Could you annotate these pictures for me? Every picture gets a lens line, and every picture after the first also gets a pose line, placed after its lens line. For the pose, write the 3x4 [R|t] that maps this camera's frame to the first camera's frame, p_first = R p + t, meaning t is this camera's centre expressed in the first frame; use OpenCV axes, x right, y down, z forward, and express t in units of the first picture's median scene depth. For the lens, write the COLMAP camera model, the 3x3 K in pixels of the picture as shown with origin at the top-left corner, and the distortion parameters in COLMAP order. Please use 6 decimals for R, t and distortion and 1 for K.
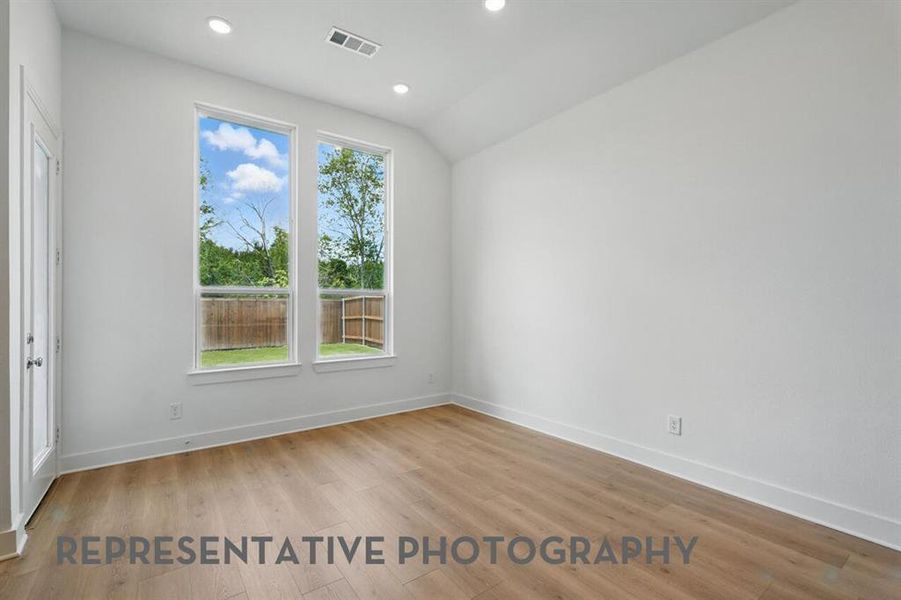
lens RADIAL K [[405.1, 0, 448.9], [0, 405.1, 303.8], [0, 0, 1]] dist [-0.001069, 0.000439]
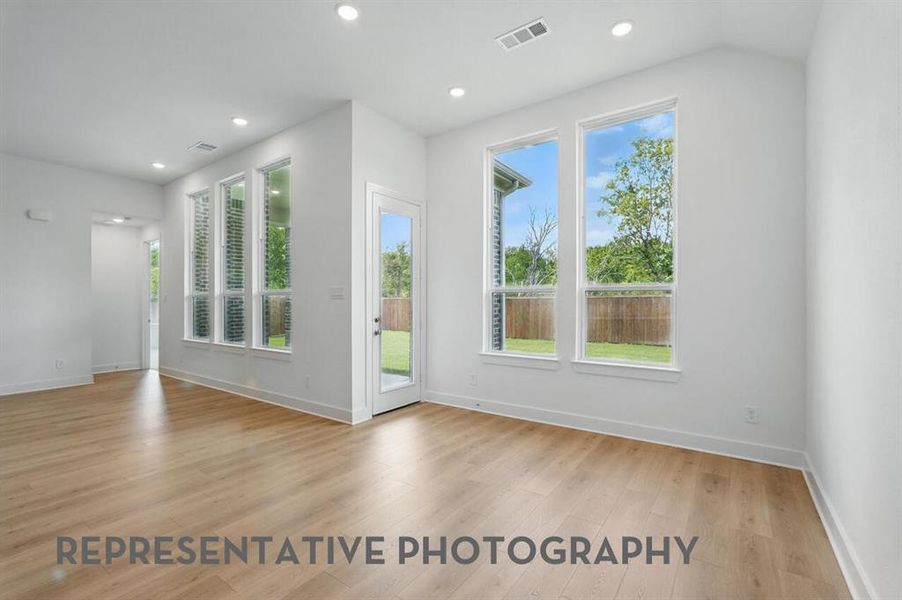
lens RADIAL K [[396.7, 0, 450.5], [0, 396.7, 303.1], [0, 0, 1]] dist [-0.000730, -0.000092]
pose [[0.320311, -0.001156, -0.947312, 0.503604], [-0.002229, 0.999996, -0.001974, 0.007778], [0.947310, 0.002744, 0.320307, 0.431205]]
